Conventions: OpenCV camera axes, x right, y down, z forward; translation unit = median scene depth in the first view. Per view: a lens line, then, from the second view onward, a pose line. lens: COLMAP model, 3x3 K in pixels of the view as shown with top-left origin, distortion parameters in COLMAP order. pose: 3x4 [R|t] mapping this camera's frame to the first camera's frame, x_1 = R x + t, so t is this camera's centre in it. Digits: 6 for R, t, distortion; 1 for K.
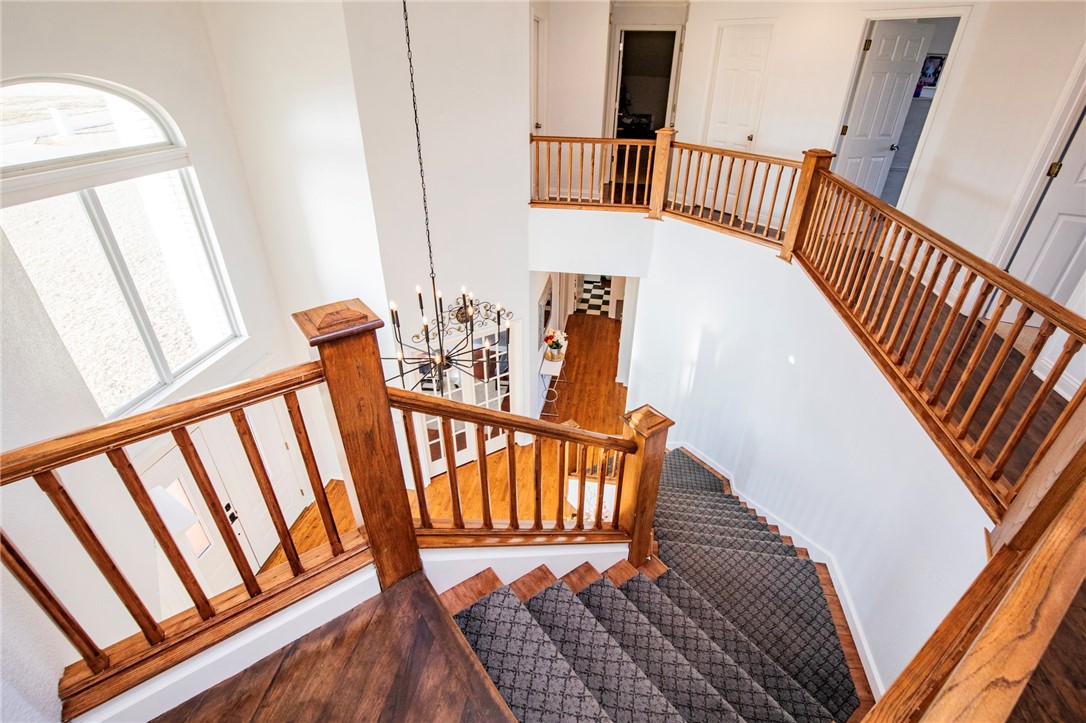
lens RADIAL K [[506.7, 0, 554.2], [0, 506.7, 360.2], [0, 0, 1]] dist [-0.030717, 0.004227]
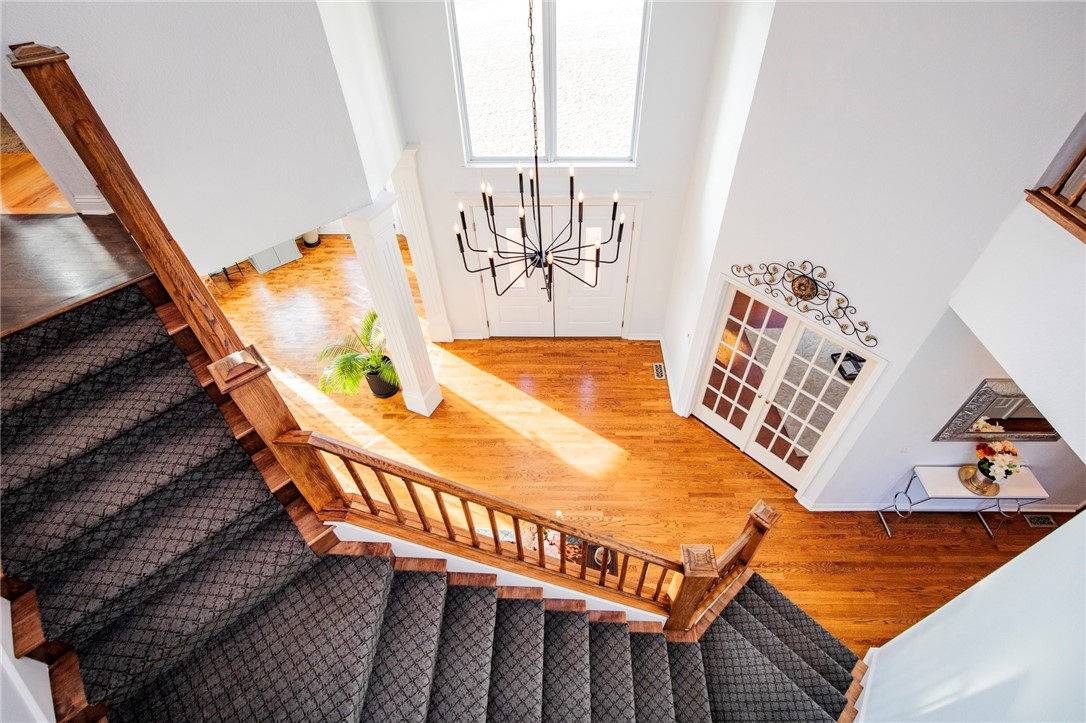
lens RADIAL K [[506.7, 0, 549.2], [0, 506.7, 359.9], [0, 0, 1]] dist [-0.030717, 0.004227]
pose [[0.117116, 0.693021, -0.711341, 0.248696], [-0.487075, 0.664290, 0.566989, -0.181574], [0.865472, 0.280073, 0.415352, 0.336666]]
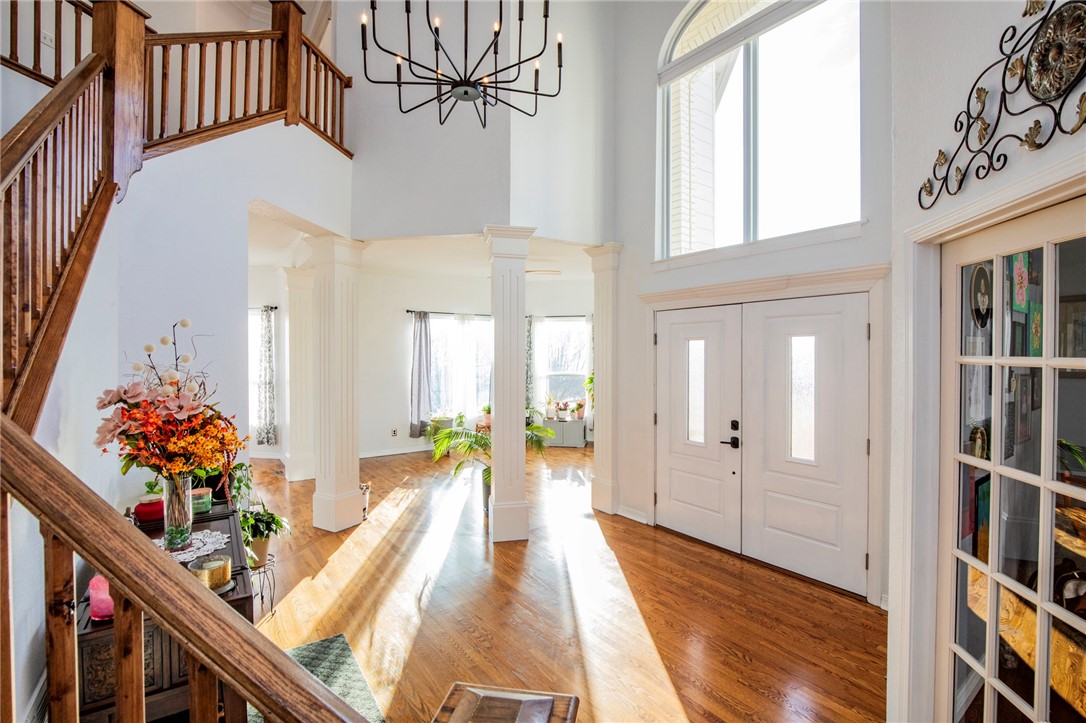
lens RADIAL K [[499.3, 0, 550.3], [0, 499.3, 356.4], [0, 0, 1]] dist [-0.018339, 0.000072]
pose [[-0.712882, -0.013352, -0.701157, 0.076015], [-0.367237, 0.858878, 0.357023, 0.014402], [0.597442, 0.512006, -0.617182, 0.796241]]
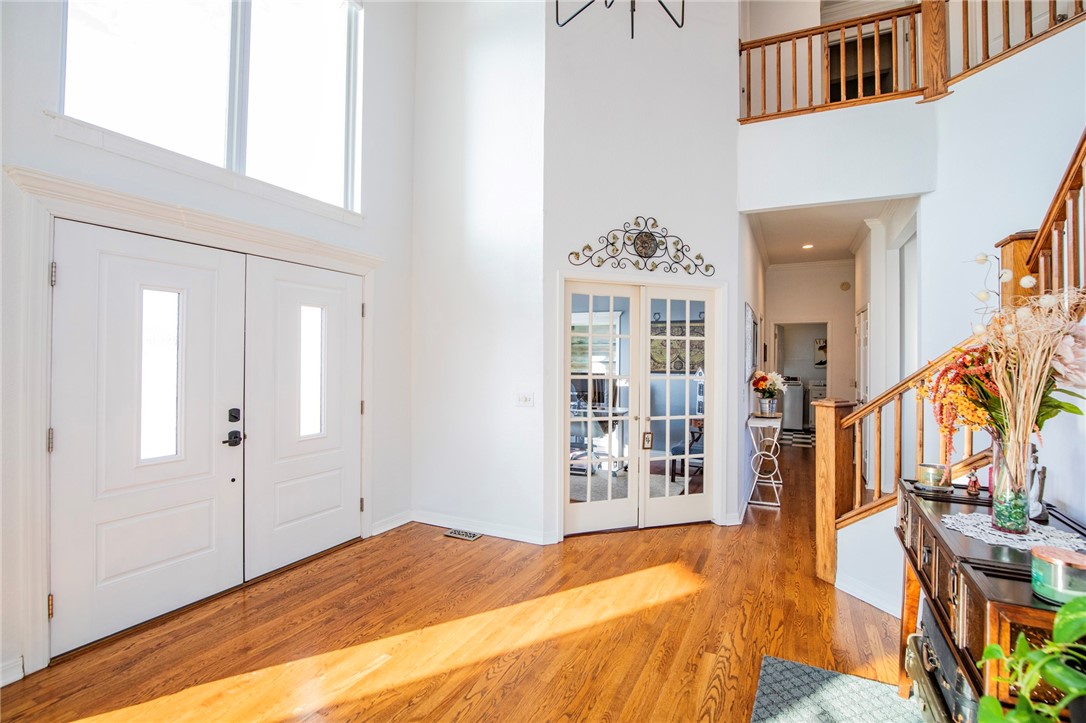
lens RADIAL K [[506.7, 0, 553.1], [0, 506.7, 357.2], [0, 0, 1]] dist [-0.030717, 0.004227]
pose [[0.955307, -0.014160, -0.295276, -0.072344], [-0.141760, 0.854569, -0.499615, 0.303125], [0.259408, 0.519144, 0.814369, 0.364373]]
